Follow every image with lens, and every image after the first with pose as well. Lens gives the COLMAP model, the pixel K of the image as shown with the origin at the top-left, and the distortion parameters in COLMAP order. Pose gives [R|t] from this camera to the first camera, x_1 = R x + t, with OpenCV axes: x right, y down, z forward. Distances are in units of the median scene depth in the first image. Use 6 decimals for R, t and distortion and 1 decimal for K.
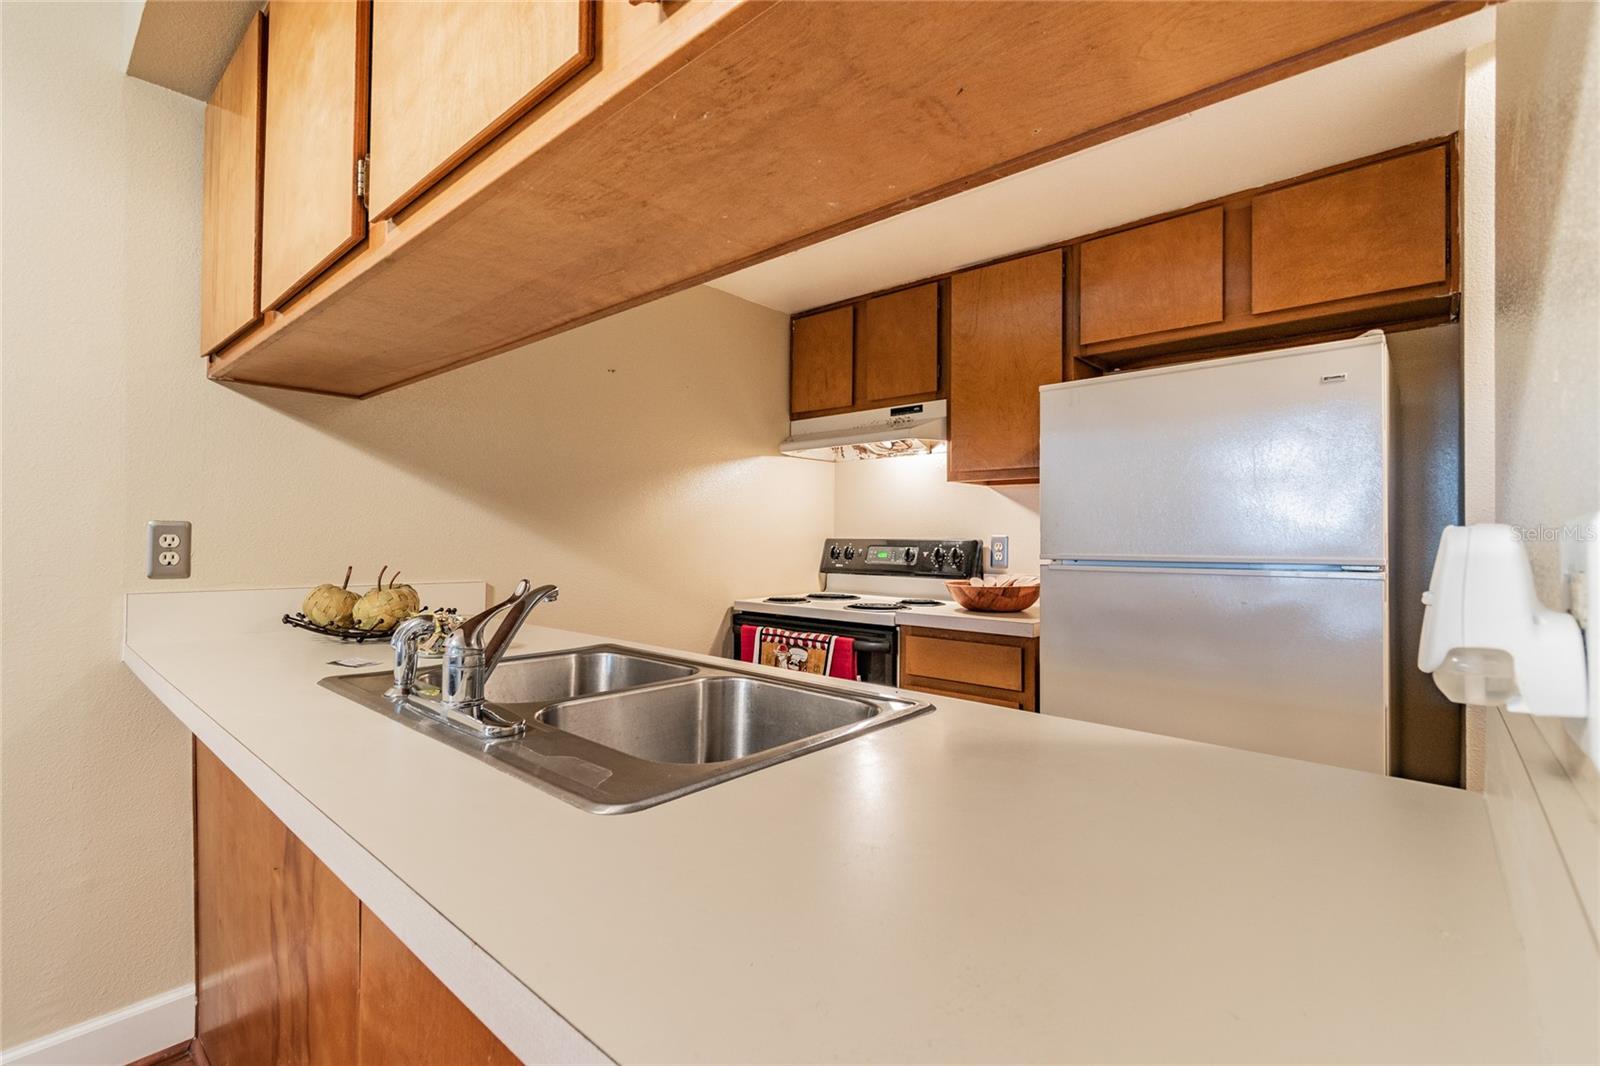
lens RADIAL K [[715.3, 0, 815.9], [0, 715.3, 538.1], [0, 0, 1]] dist [0.004408, -0.001091]
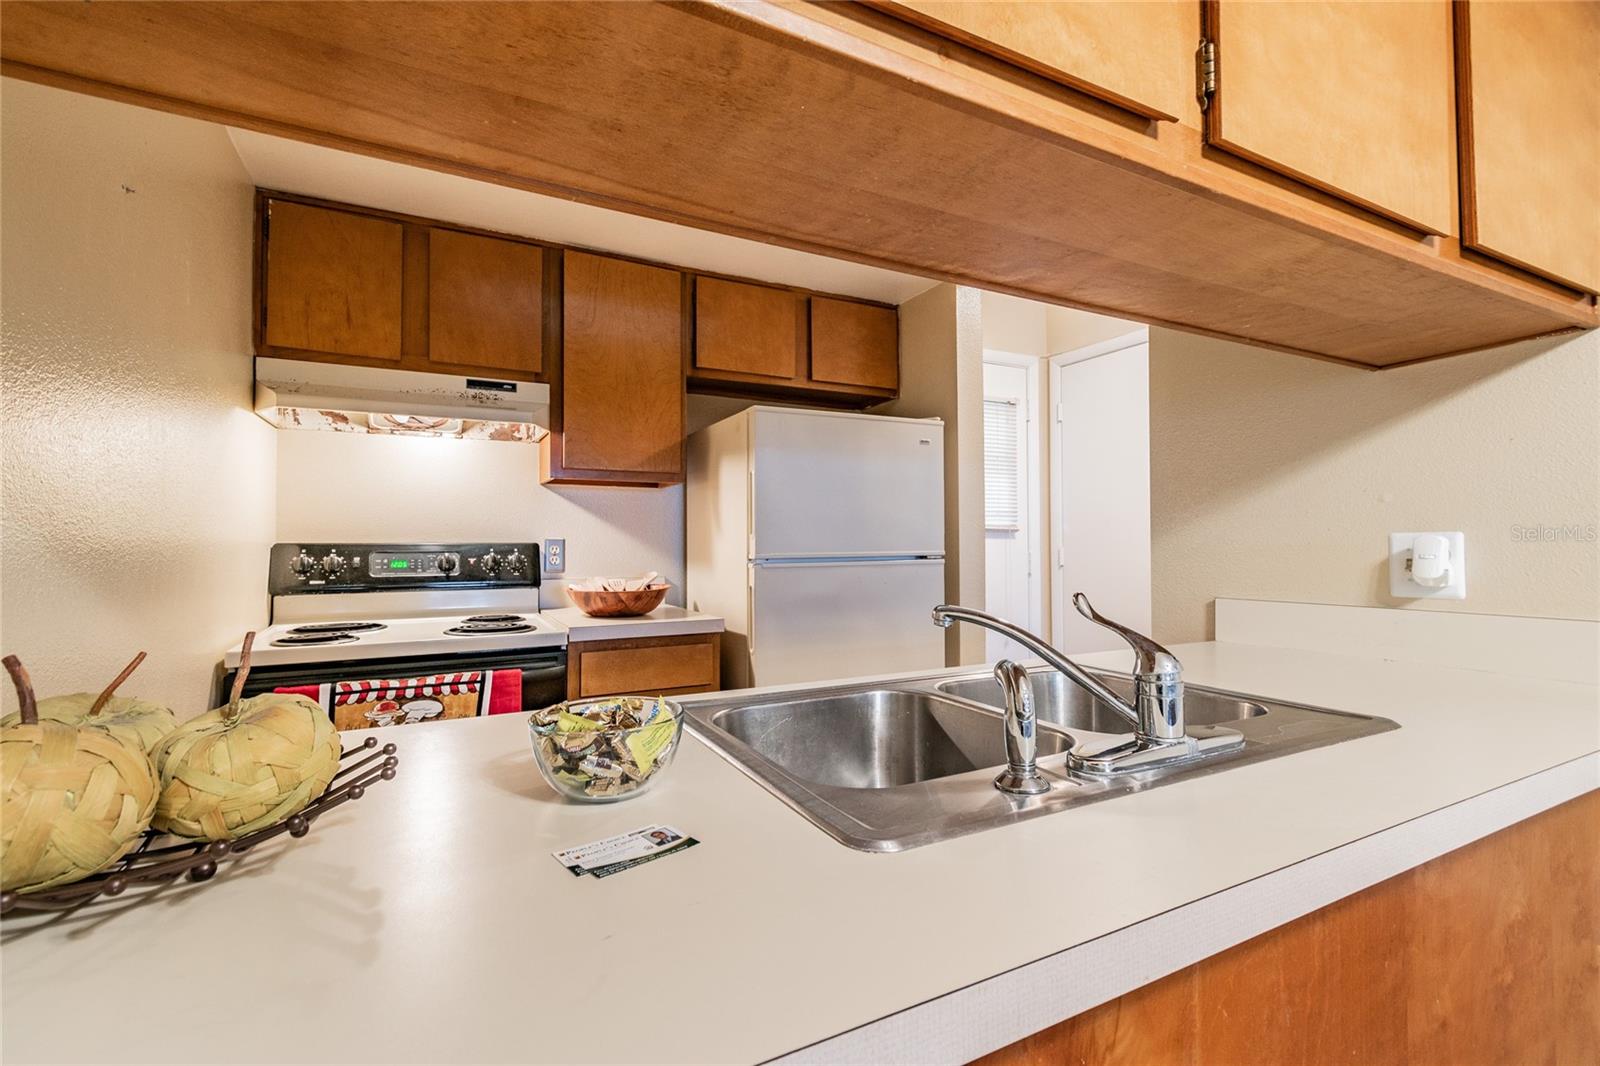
lens RADIAL K [[715.3, 0, 792.8], [0, 715.3, 532.1], [0, 0, 1]] dist [0.004408, -0.001091]
pose [[0.367811, 0.007947, 0.929867, -0.522354], [0.005376, 0.999929, -0.010672, -0.000435], [-0.929885, 0.008924, 0.367742, 0.391552]]
